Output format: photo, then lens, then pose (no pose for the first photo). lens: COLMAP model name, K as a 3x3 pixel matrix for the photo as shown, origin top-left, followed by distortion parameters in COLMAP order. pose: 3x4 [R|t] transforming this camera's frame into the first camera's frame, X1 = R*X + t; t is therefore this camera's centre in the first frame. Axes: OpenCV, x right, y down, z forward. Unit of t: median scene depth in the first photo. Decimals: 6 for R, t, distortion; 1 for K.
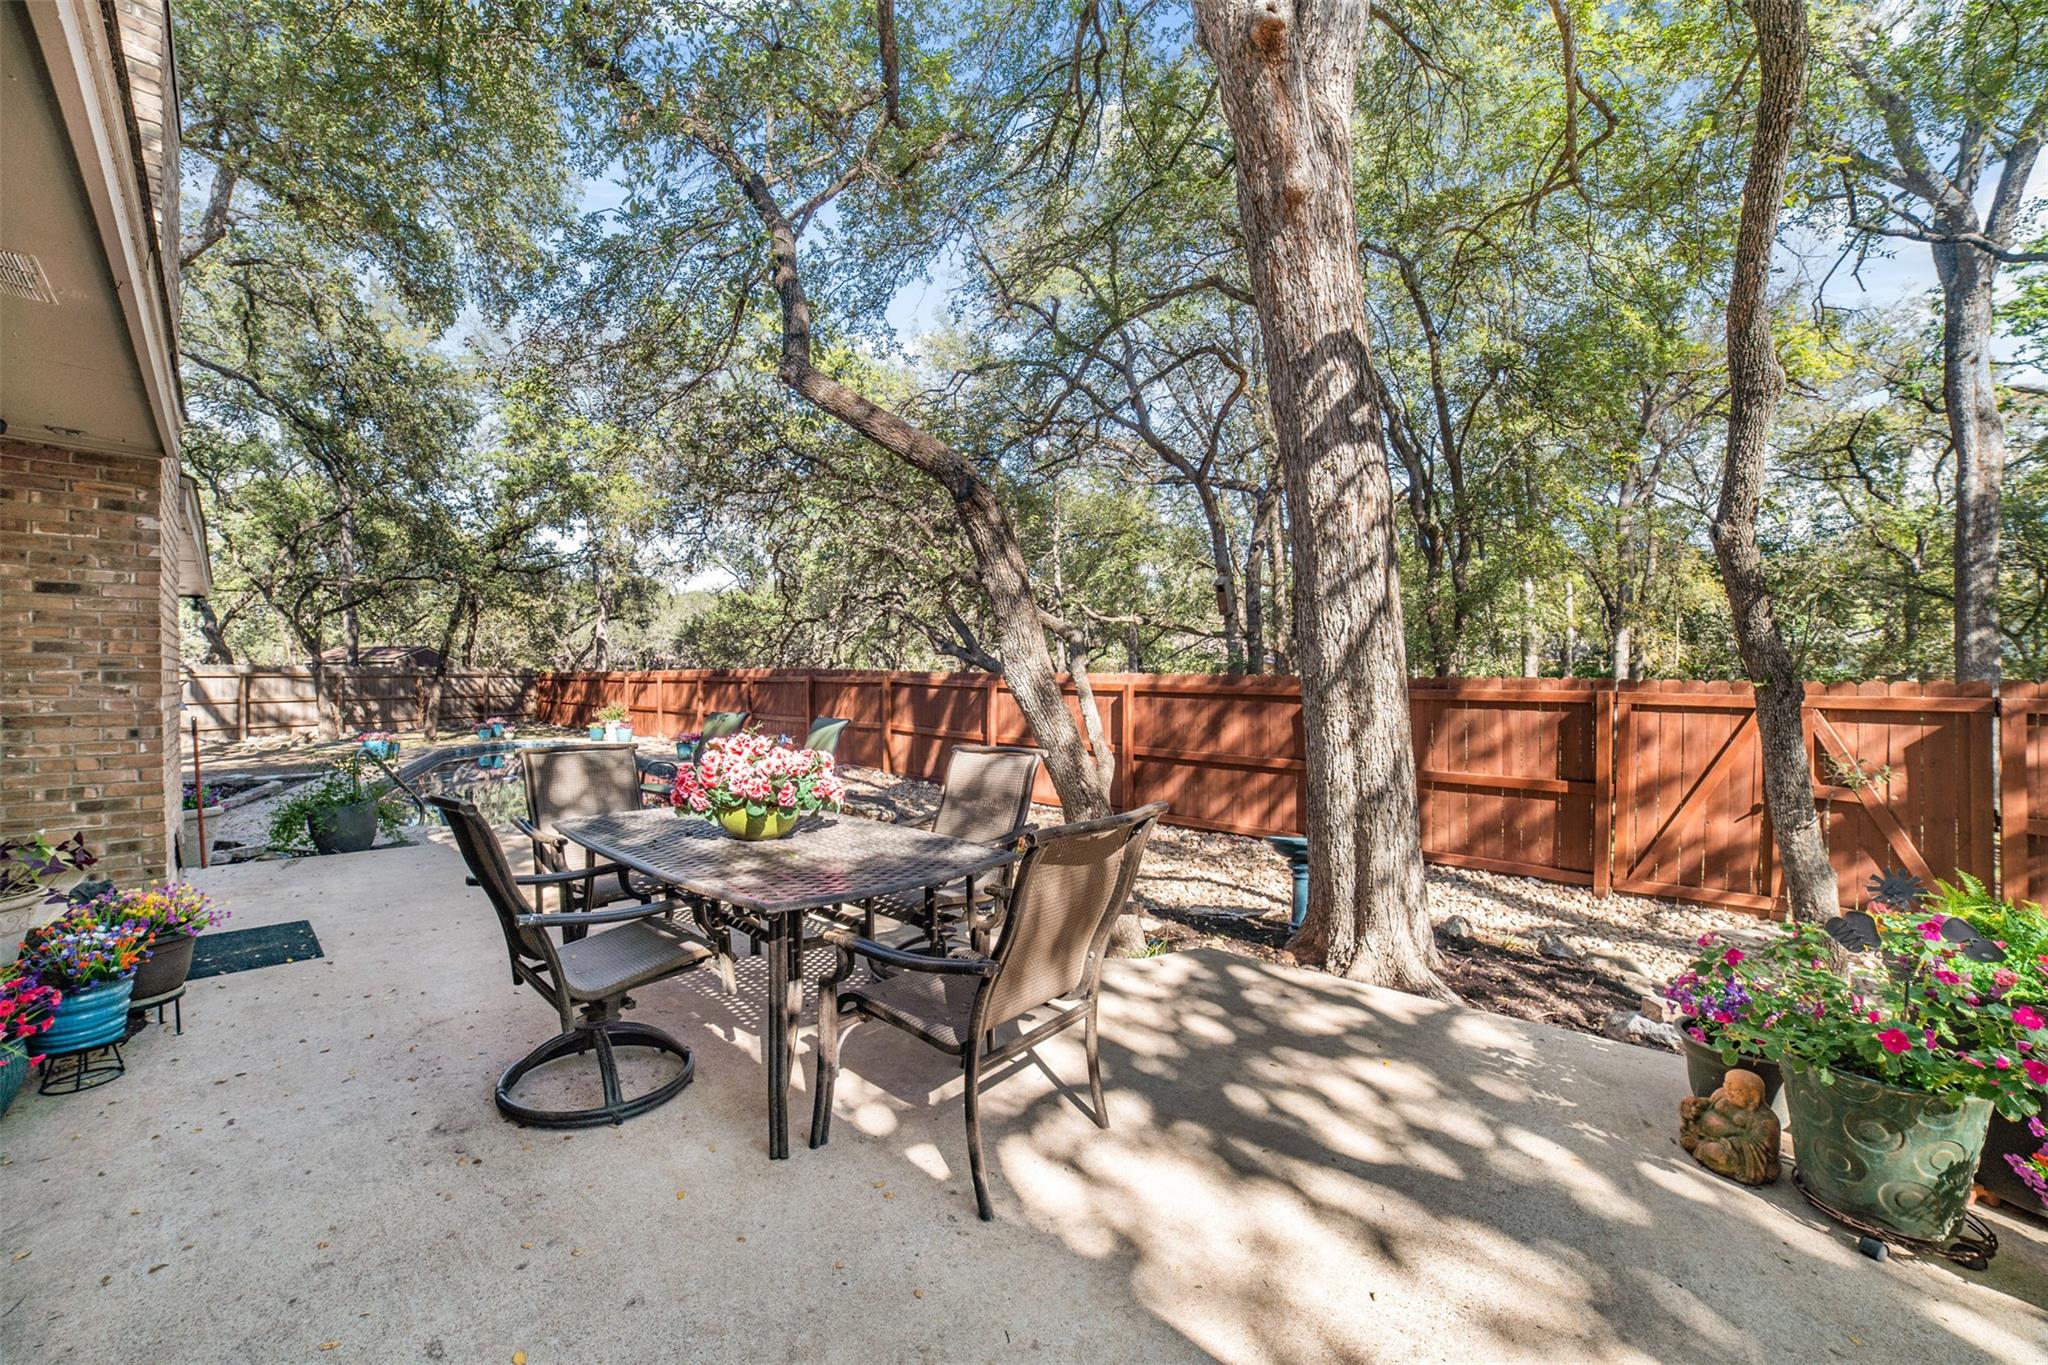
lens RADIAL K [[829.5, 0, 1020.2], [0, 829.5, 674.8], [0, 0, 1]] dist [-0.001029, 0.000476]
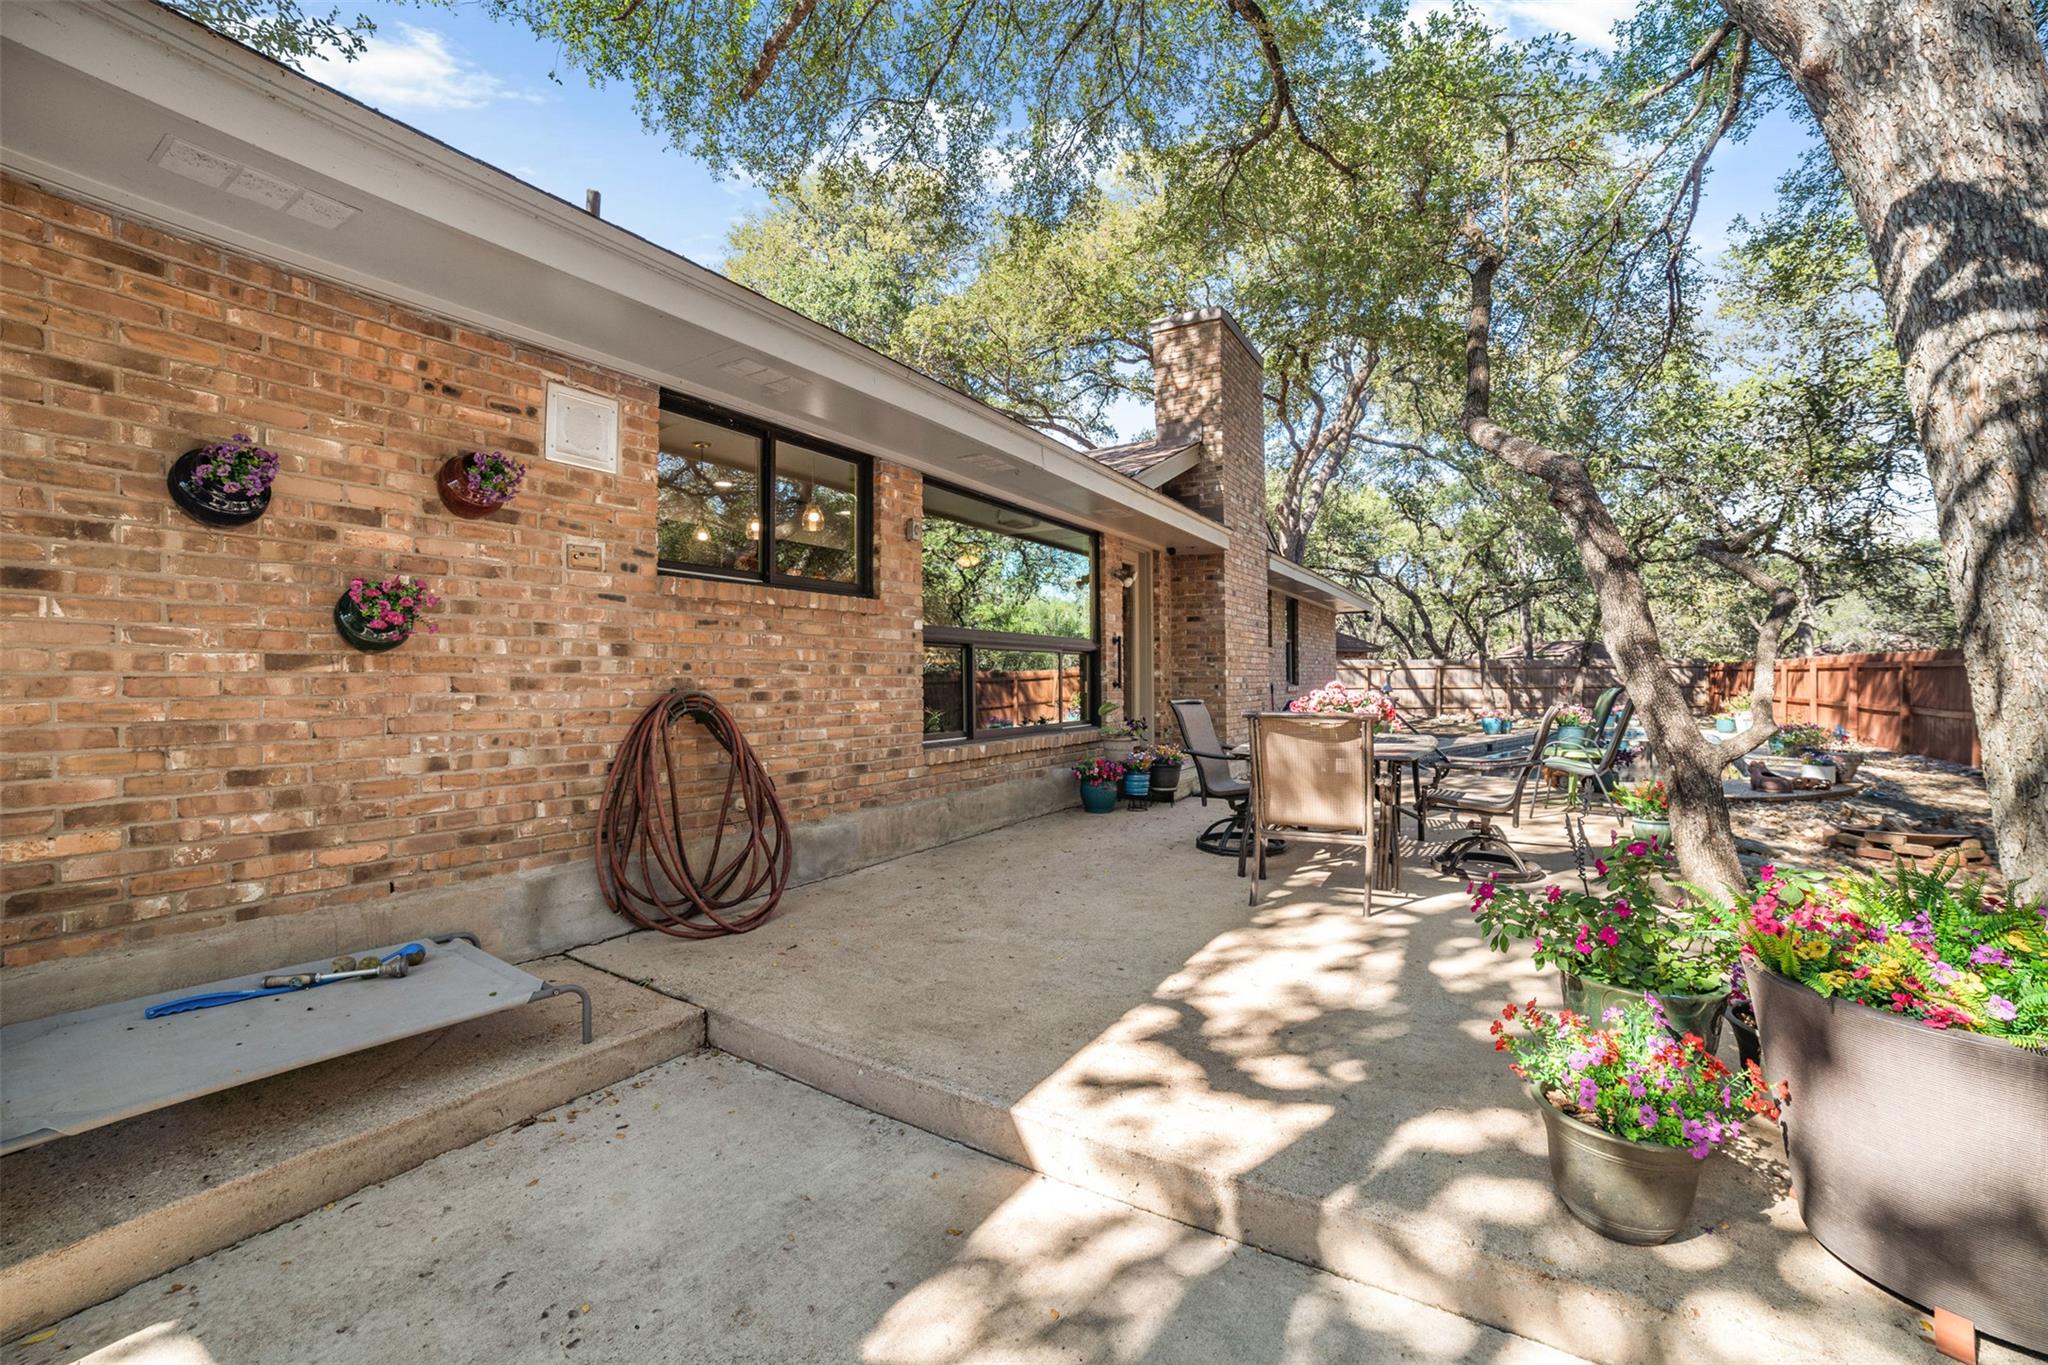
lens RADIAL K [[829.5, 0, 1021.4], [0, 829.5, 678.0], [0, 0, 1]] dist [-0.001029, 0.000476]
pose [[0.280373, 0.002433, -0.959888, 0.150703], [0.007516, 0.999961, 0.004730, 0.006615], [0.959862, -0.008541, 0.280343, -0.007053]]
